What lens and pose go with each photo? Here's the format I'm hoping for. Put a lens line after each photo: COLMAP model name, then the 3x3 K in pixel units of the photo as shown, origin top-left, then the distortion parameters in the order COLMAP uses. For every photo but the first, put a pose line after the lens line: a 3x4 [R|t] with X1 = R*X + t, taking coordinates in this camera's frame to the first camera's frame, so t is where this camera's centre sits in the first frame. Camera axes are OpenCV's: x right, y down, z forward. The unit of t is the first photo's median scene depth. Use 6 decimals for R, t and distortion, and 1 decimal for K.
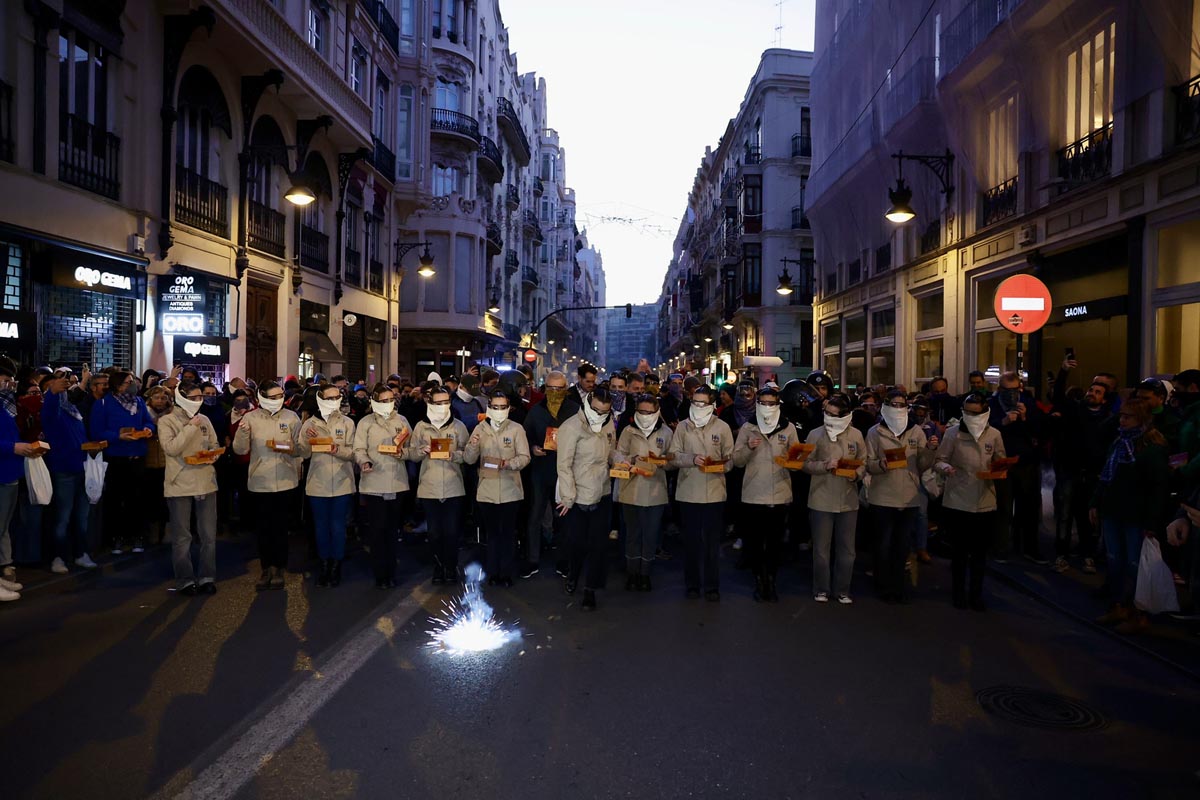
lens RADIAL K [[821.6, 0, 604.2], [0, 821.6, 390.1], [0, 0, 1]] dist [-0.087716, 0.050339]
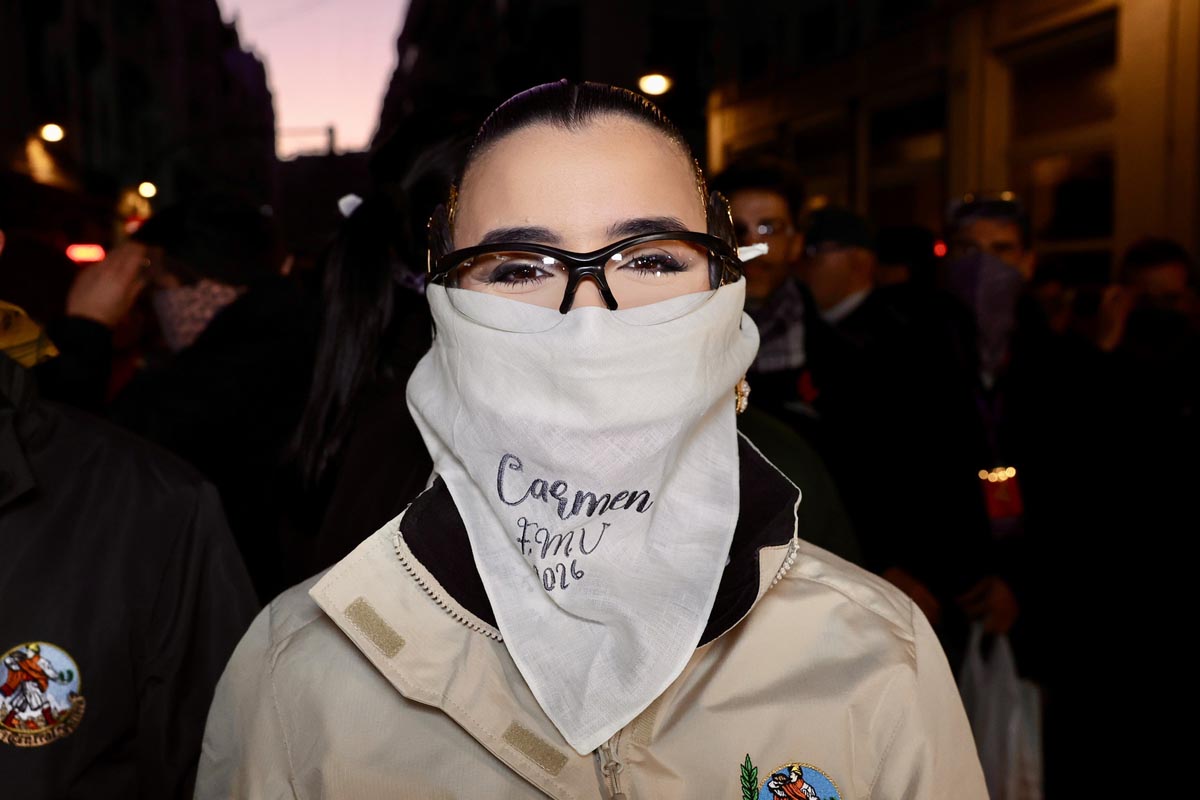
lens RADIAL K [[1257.2, 0, 600.3], [0, 1257.2, 399.3], [0, 0, 1]] dist [0.086507, 0.000000]
pose [[0.969627, -0.051608, 0.239082, -0.013836], [0.030200, 0.995268, 0.092359, -0.000167], [-0.242717, -0.082334, 0.966597, 0.276410]]
